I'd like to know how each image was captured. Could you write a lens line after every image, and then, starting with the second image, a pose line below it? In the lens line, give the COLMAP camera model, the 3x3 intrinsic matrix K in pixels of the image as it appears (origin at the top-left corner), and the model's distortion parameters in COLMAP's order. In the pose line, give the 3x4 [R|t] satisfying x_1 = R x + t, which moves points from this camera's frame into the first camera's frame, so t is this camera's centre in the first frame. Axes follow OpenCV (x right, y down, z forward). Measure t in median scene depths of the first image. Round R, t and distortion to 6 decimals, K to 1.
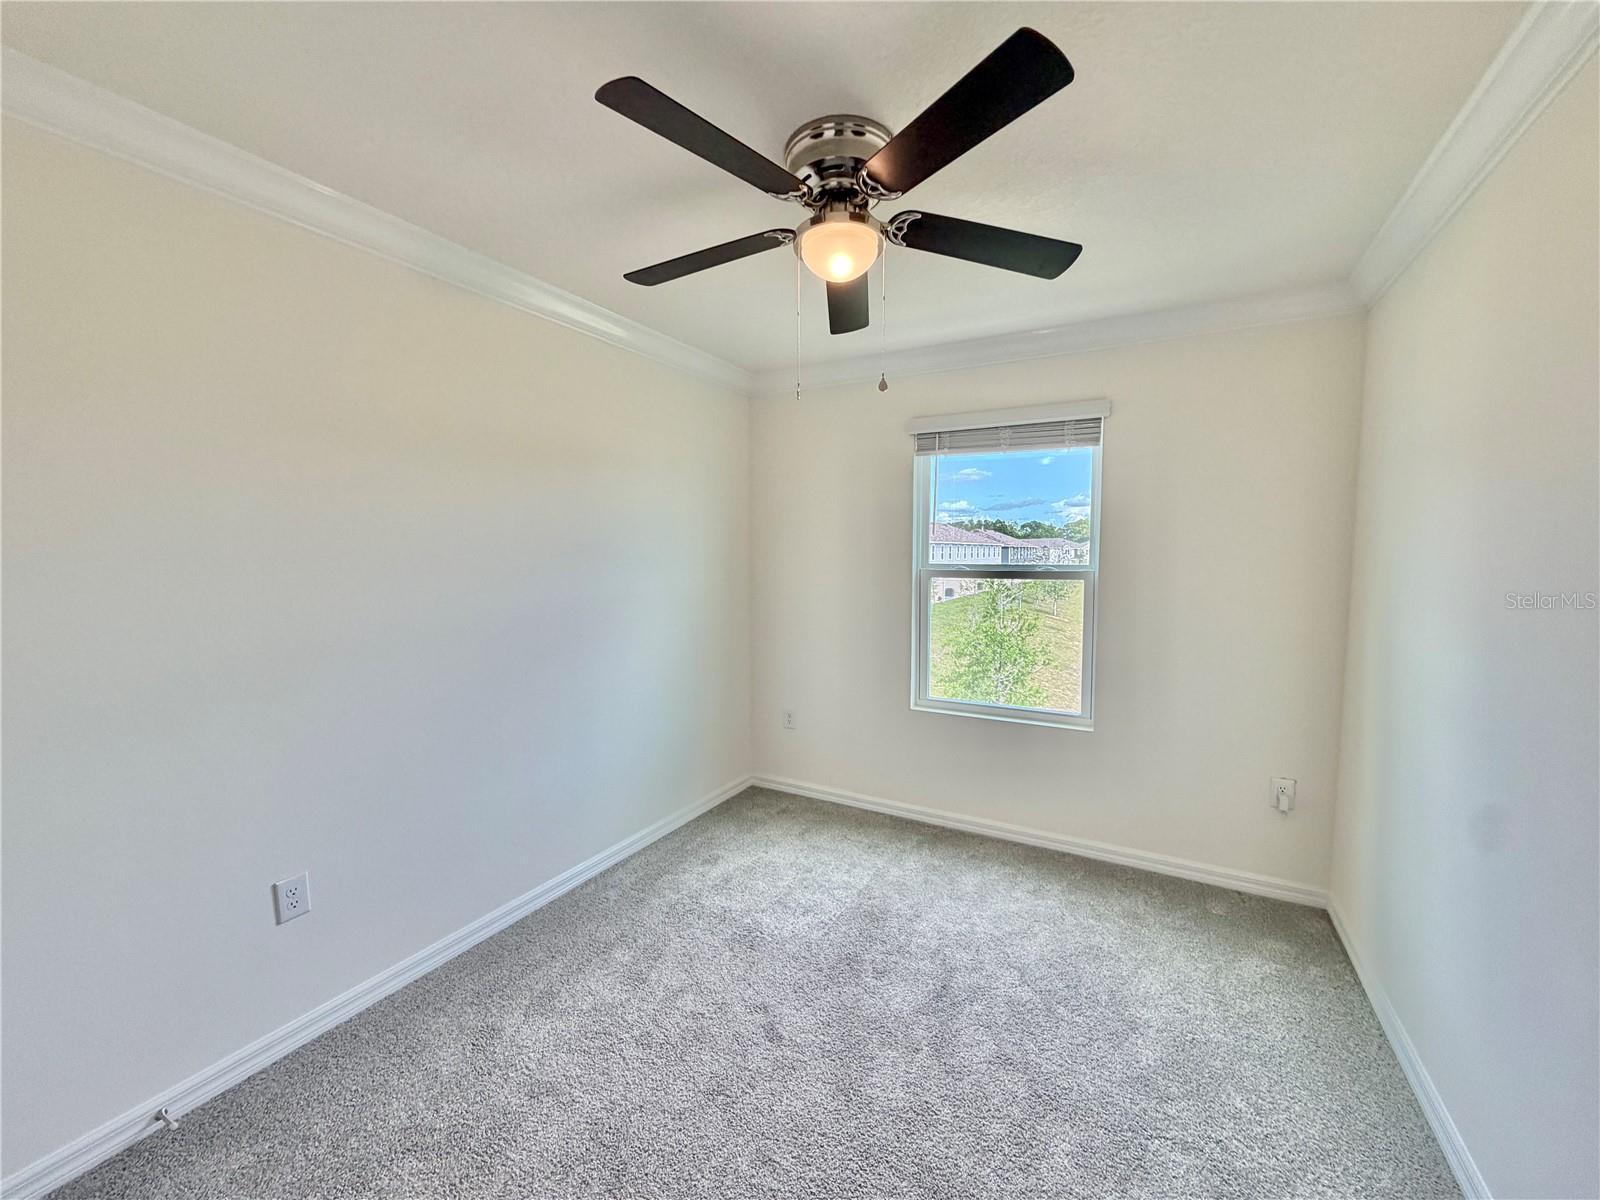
lens RADIAL K [[639.1, 0, 797.6], [0, 639.1, 592.2], [0, 0, 1]] dist [-0.001358, 0.000644]
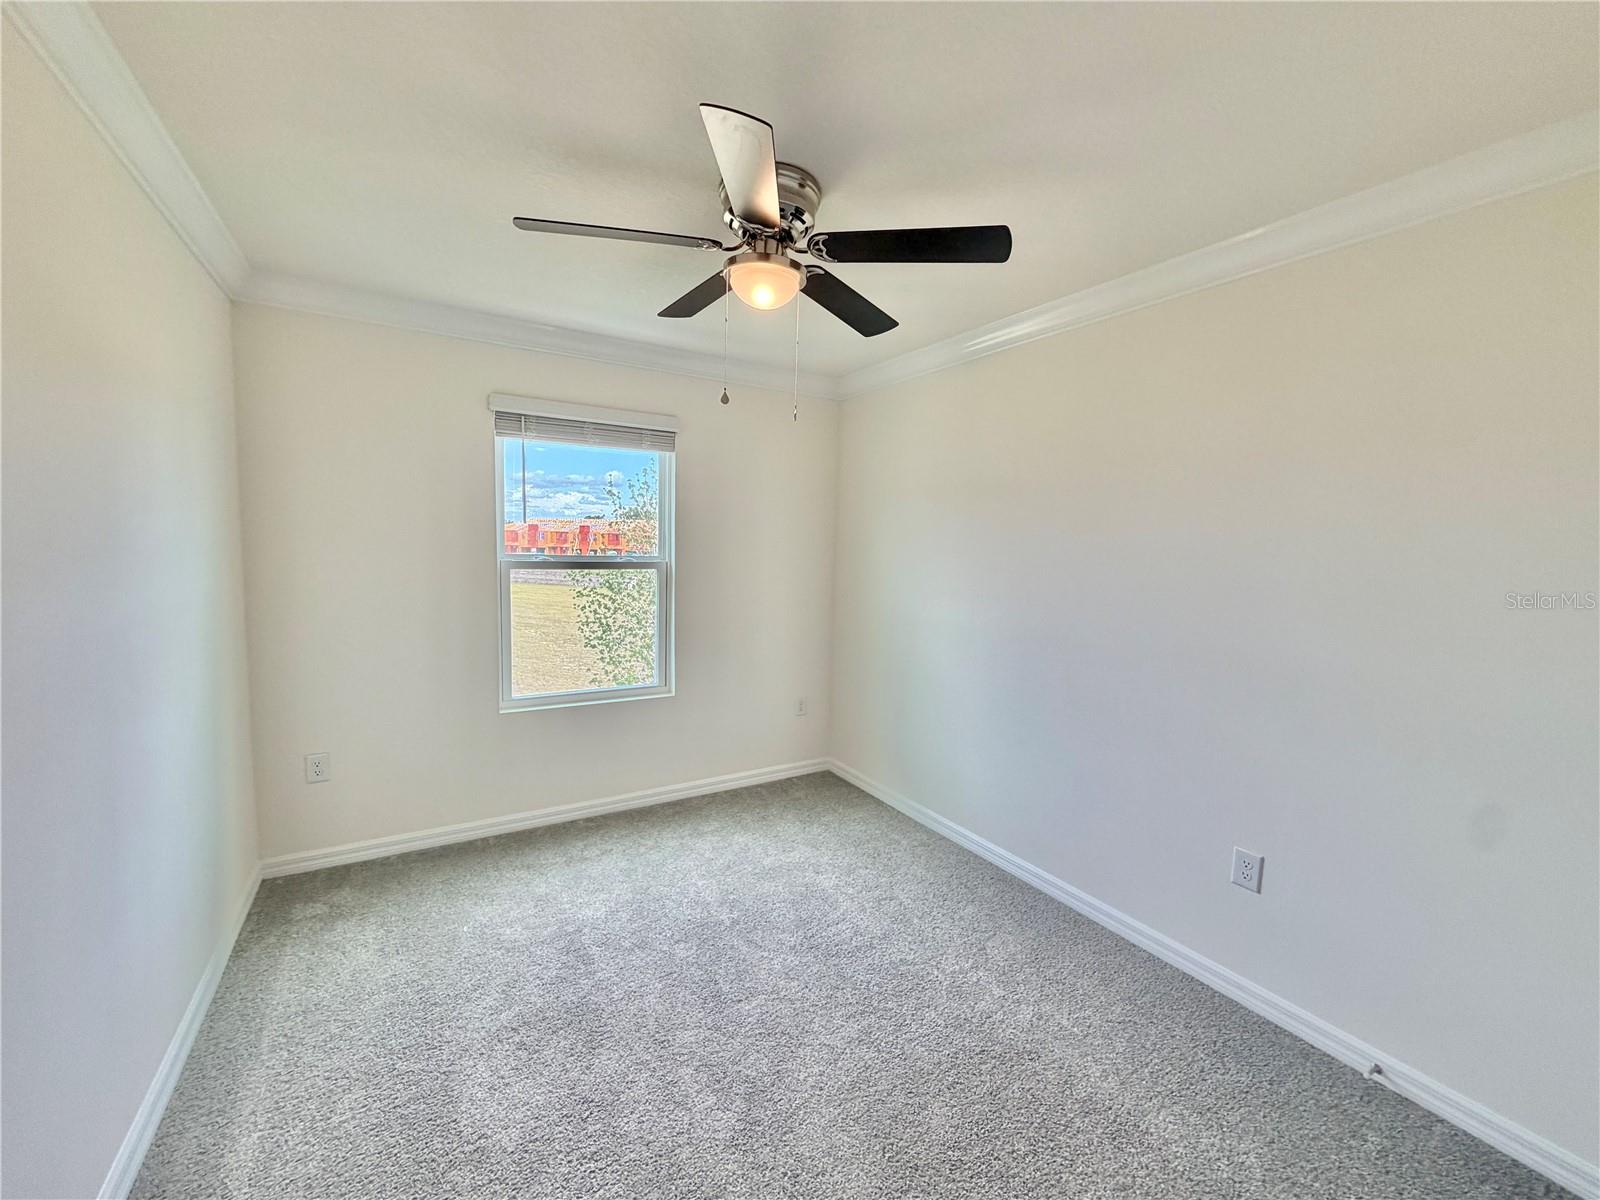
lens RADIAL K [[639.1, 0, 792.3], [0, 639.1, 603.2], [0, 0, 1]] dist [-0.001358, 0.000644]
pose [[0.507073, -0.079168, 0.858260, -0.420185], [0.033973, 0.996835, 0.071879, -0.030366], [-0.861234, -0.007290, 0.508157, 0.197408]]
